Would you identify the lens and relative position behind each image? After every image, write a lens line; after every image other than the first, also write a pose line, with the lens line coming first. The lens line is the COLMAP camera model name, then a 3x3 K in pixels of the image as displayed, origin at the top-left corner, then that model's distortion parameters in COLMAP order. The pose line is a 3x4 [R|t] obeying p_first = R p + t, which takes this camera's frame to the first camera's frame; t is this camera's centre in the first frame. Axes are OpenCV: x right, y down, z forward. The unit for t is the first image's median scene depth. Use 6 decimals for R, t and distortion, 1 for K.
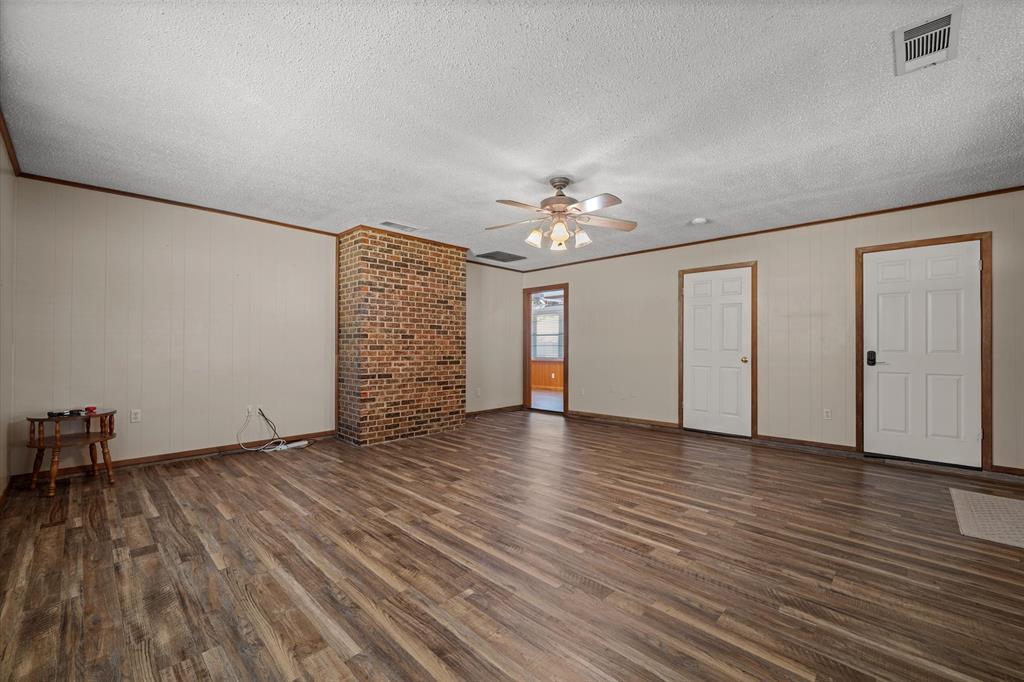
lens RADIAL K [[423.7, 0, 512.0], [0, 423.7, 341.0], [0, 0, 1]] dist [0.000023, -0.000005]
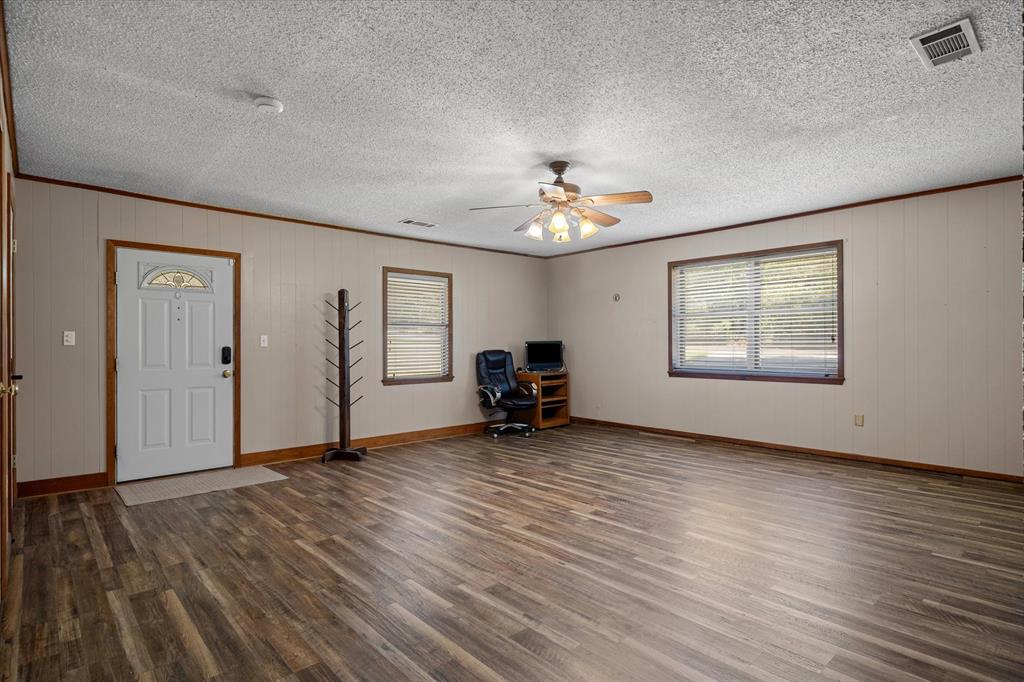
lens RADIAL K [[537.9, 0, 512.0], [0, 537.9, 341.0], [0, 0, 1]] dist [-0.000383, -0.000407]
pose [[-0.998118, 0.000330, 0.061322, 0.160750], [-0.000655, 0.999871, -0.016034, 0.014697], [-0.061320, -0.016044, -0.997989, 2.393600]]
